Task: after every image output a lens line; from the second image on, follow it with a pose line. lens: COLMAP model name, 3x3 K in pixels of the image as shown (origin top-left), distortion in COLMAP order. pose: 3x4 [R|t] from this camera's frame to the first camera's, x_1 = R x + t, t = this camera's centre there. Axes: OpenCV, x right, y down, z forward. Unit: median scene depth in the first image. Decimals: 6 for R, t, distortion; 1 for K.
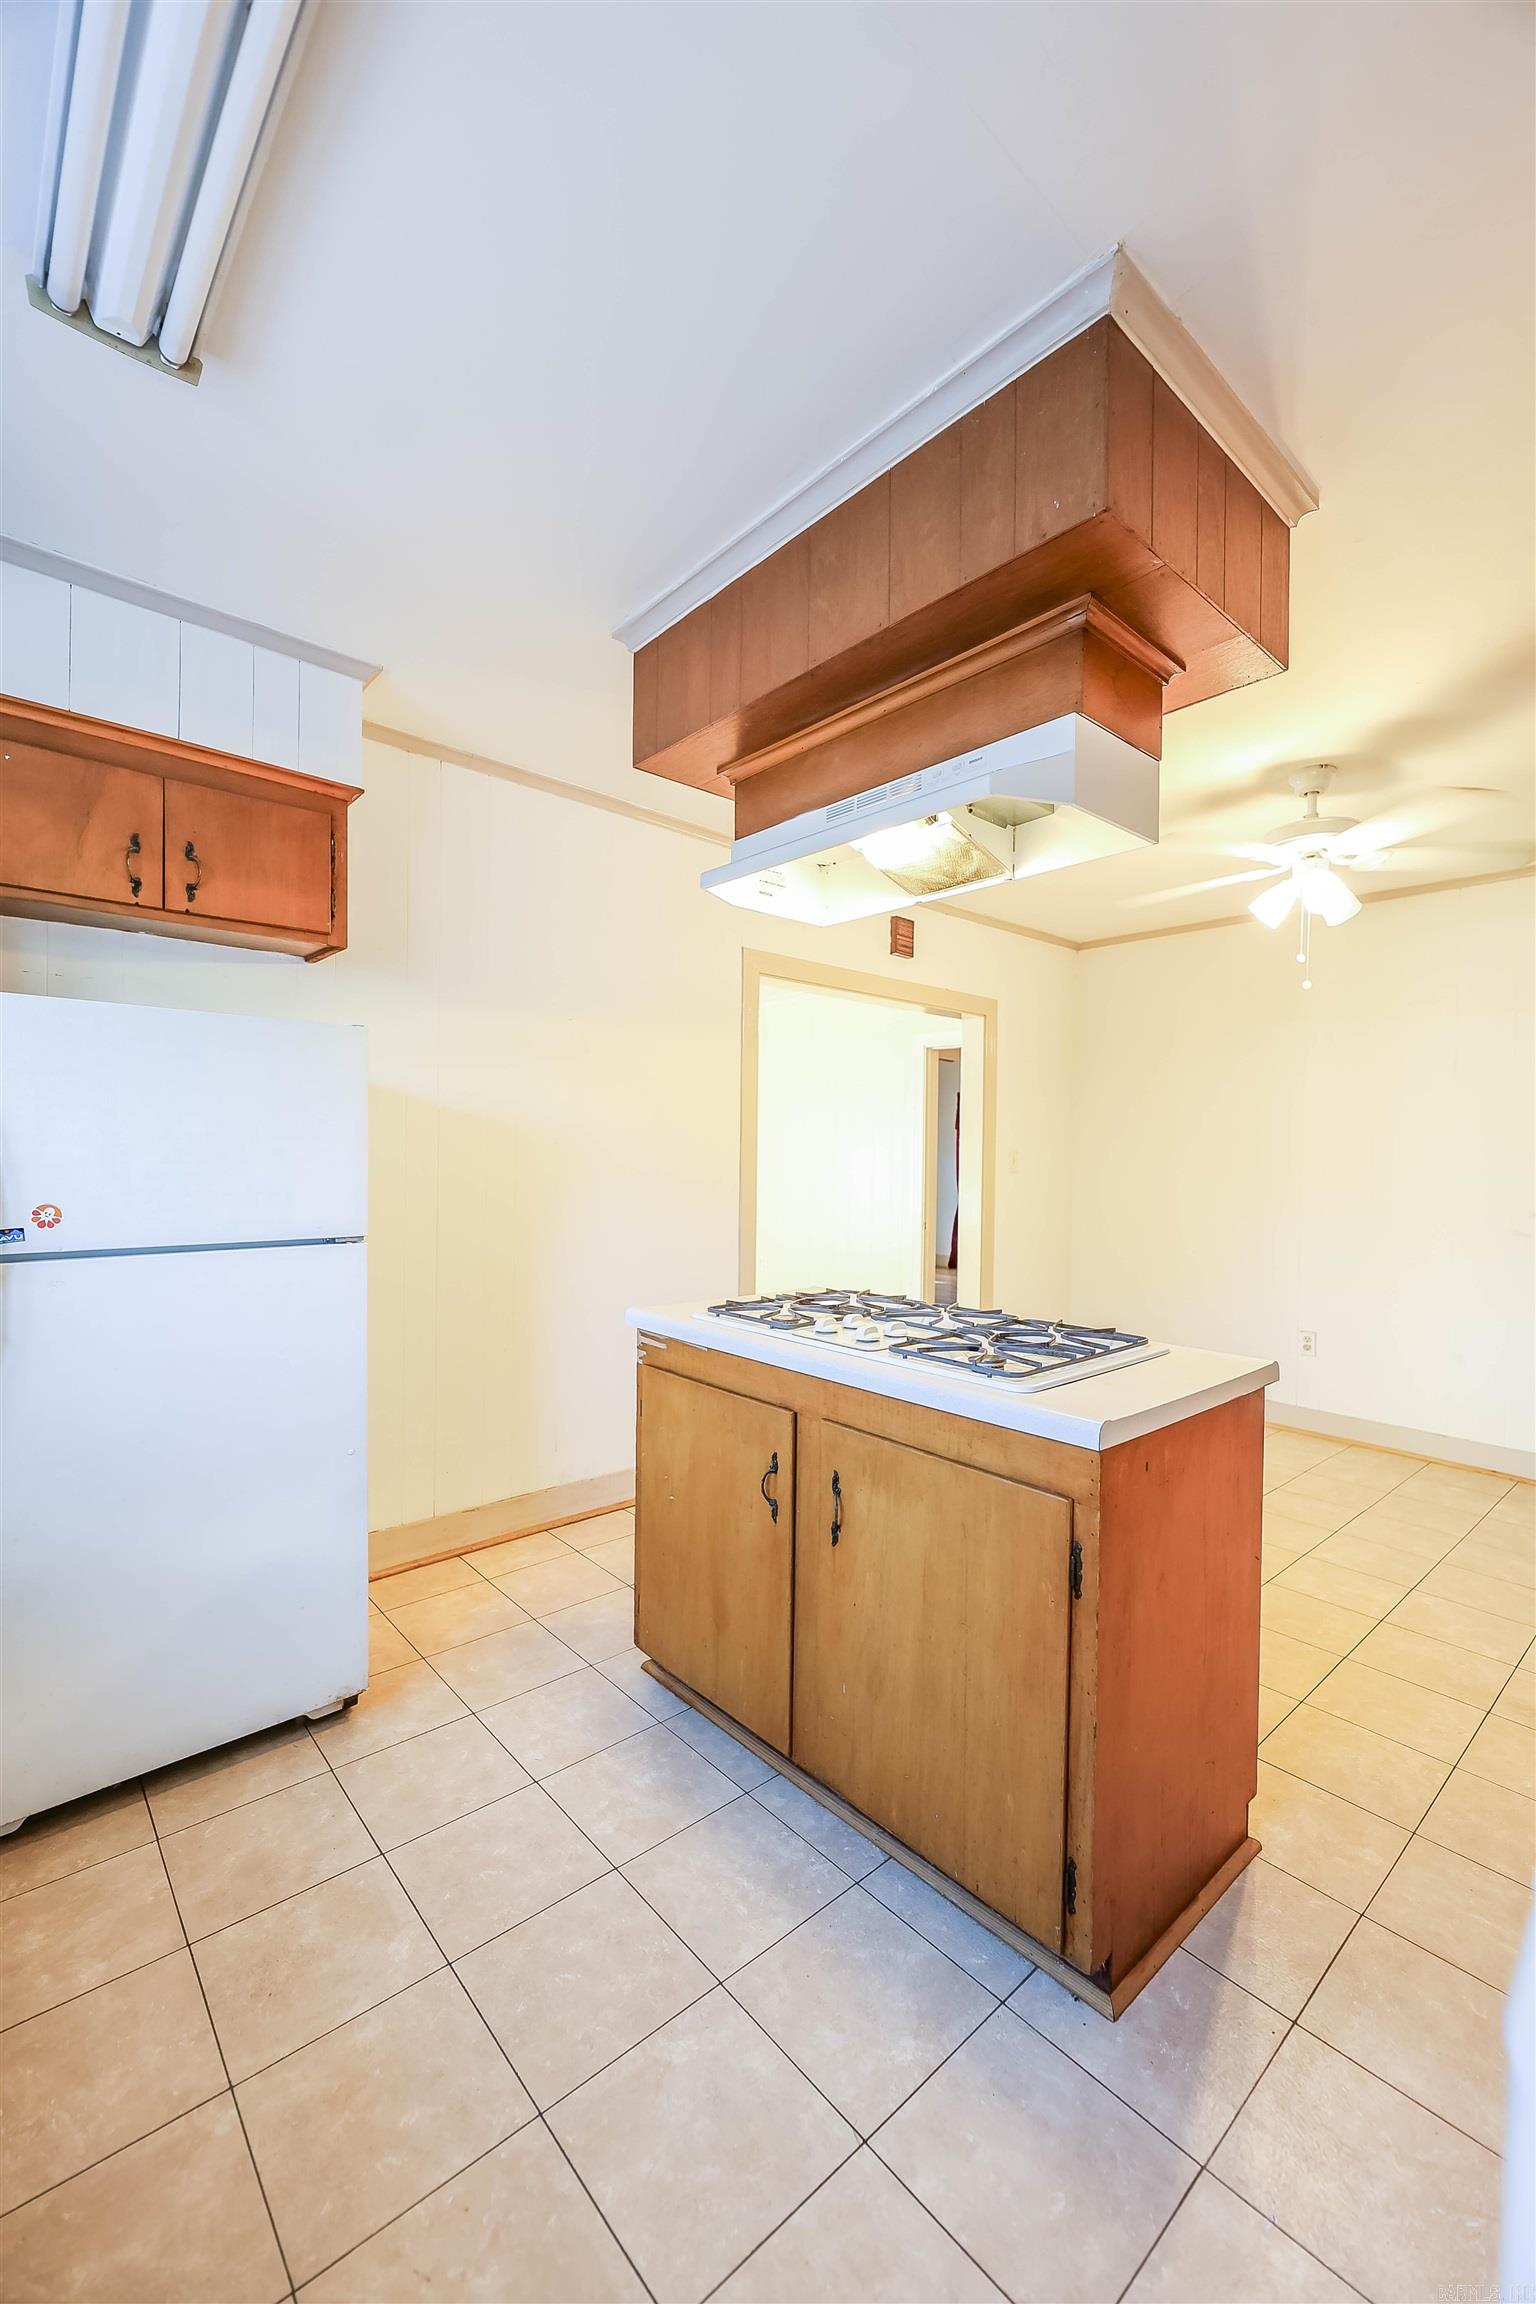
lens RADIAL K [[926.6, 0, 765.7], [0, 926.6, 1164.6], [0, 0, 1]] dist [-0.002832, -0.001732]
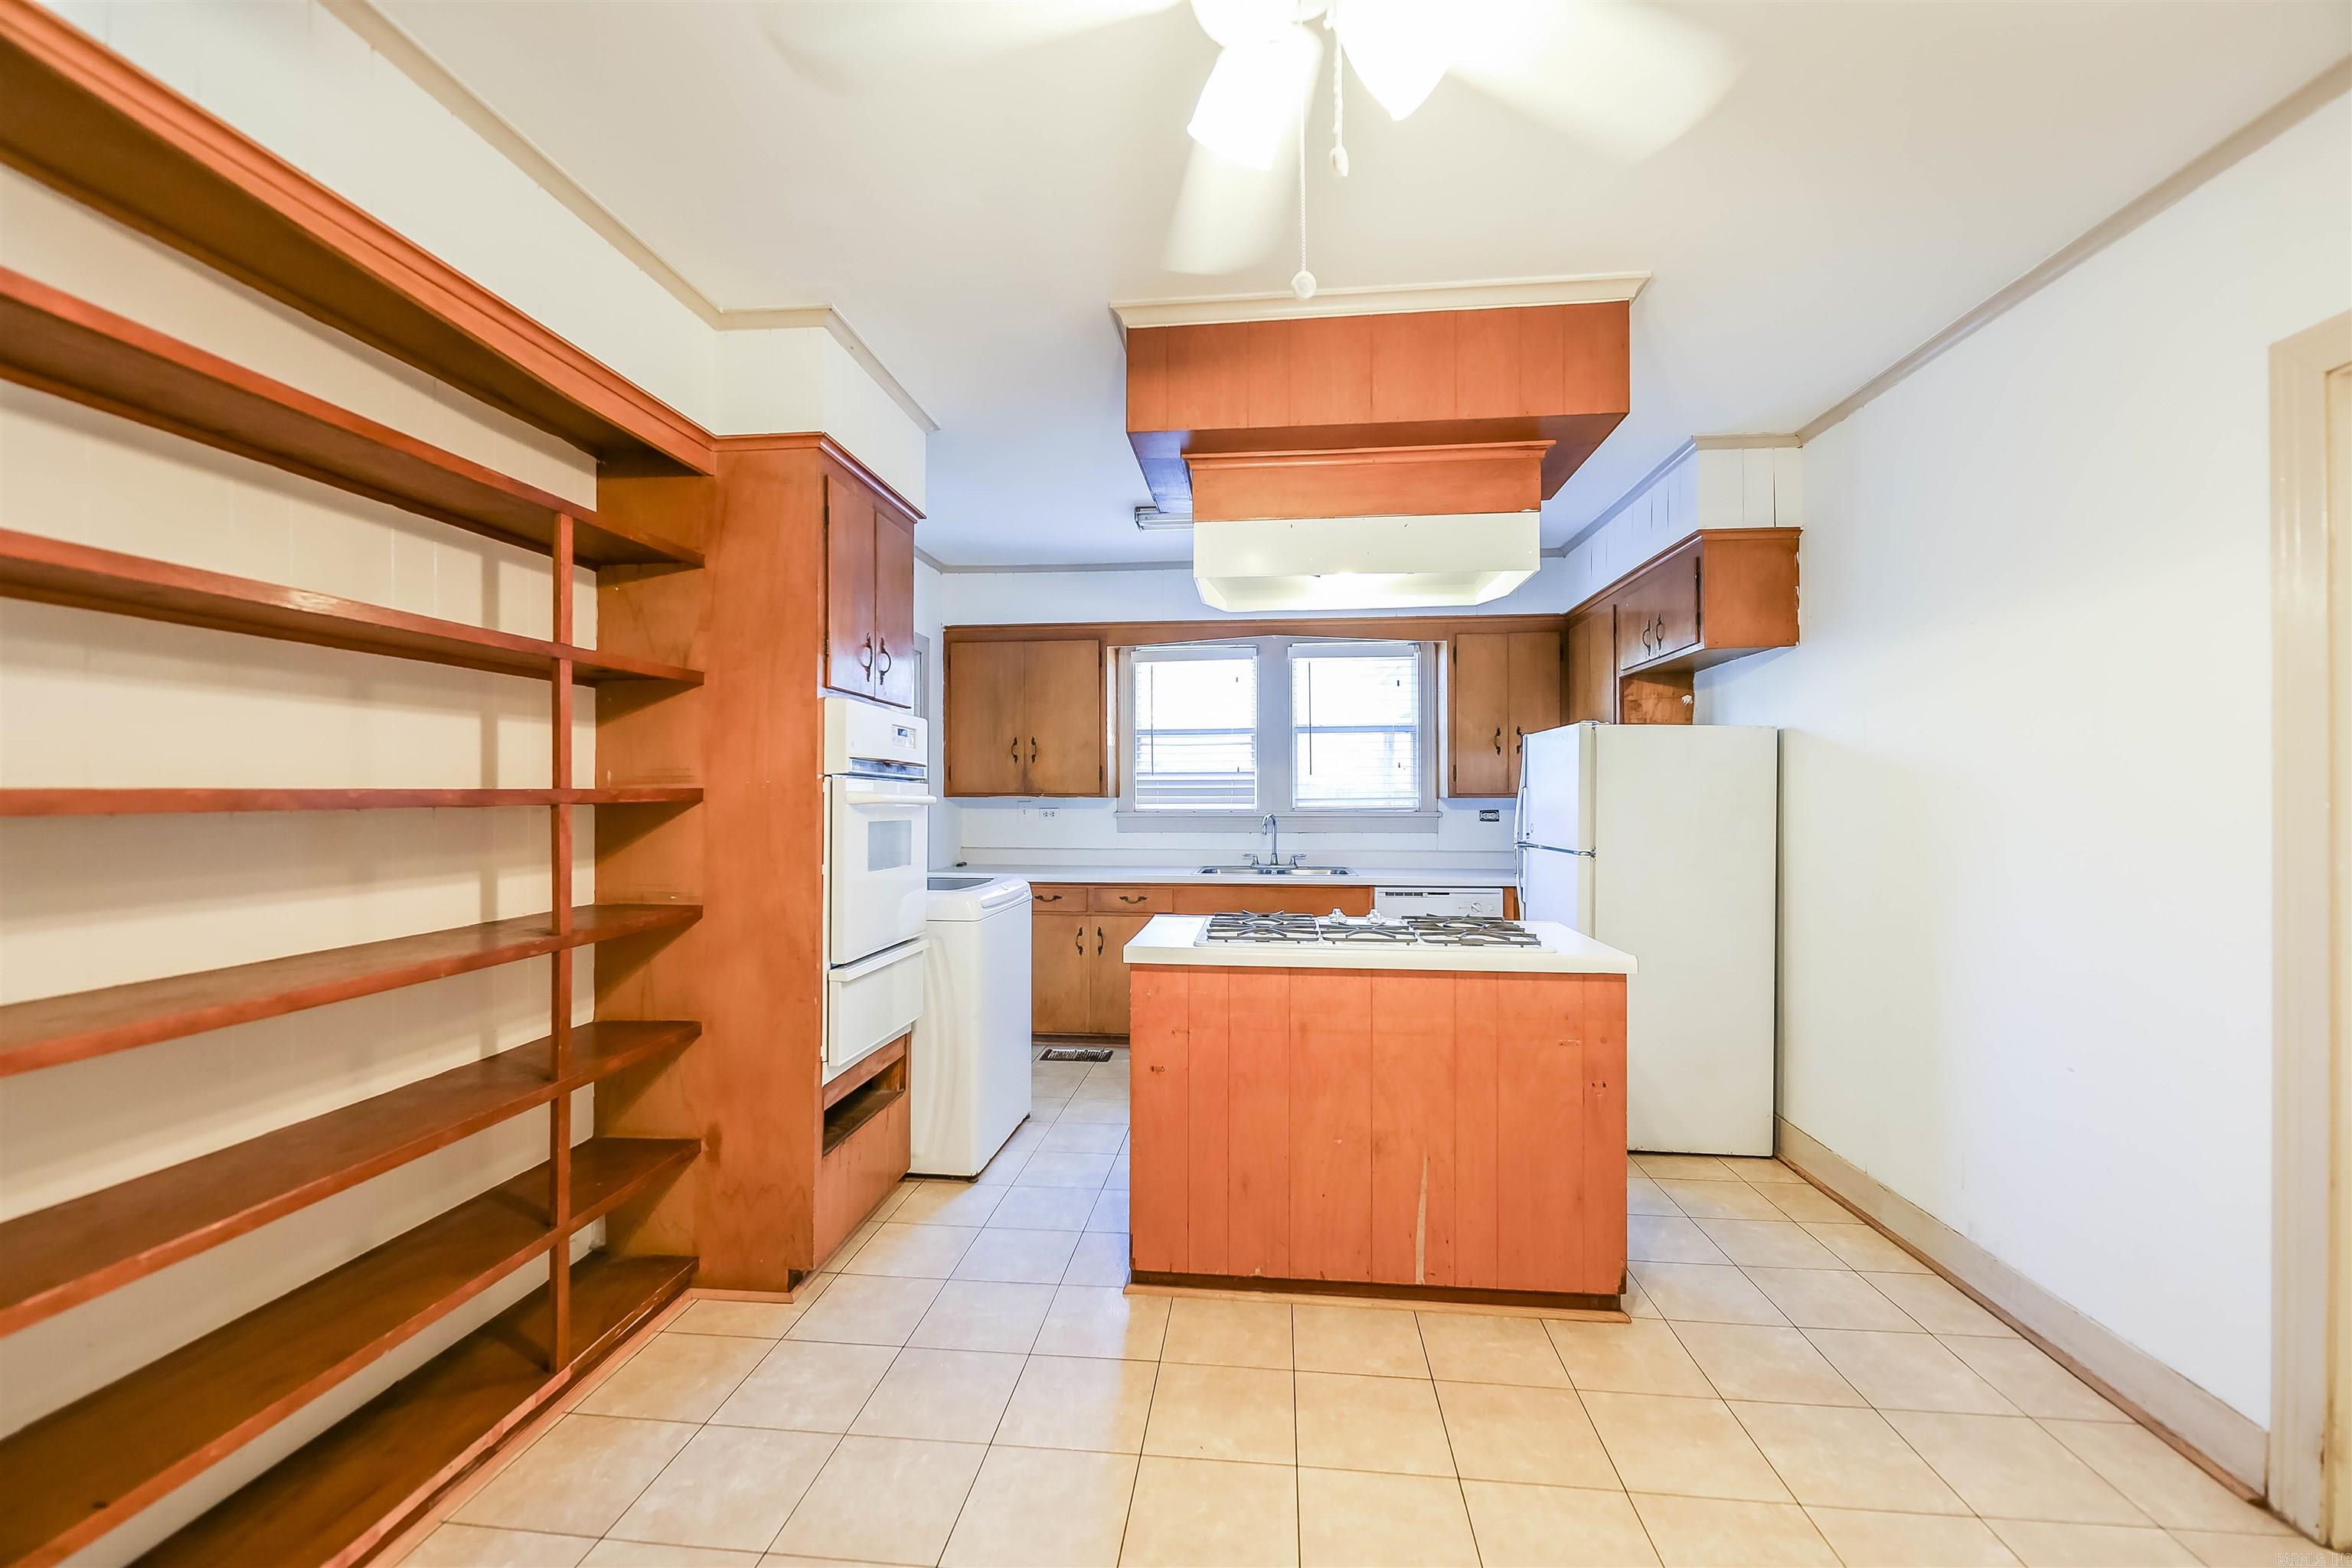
lens RADIAL K [[945.9, 0, 1175.9], [0, 945.9, 792.6], [0, 0, 1]] dist [-0.002832, -0.001732]
pose [[-0.732719, -0.015447, -0.680356, 1.155922], [-0.016548, 0.999851, -0.004879, -0.003625], [0.680330, 0.007683, -0.732866, 1.659267]]
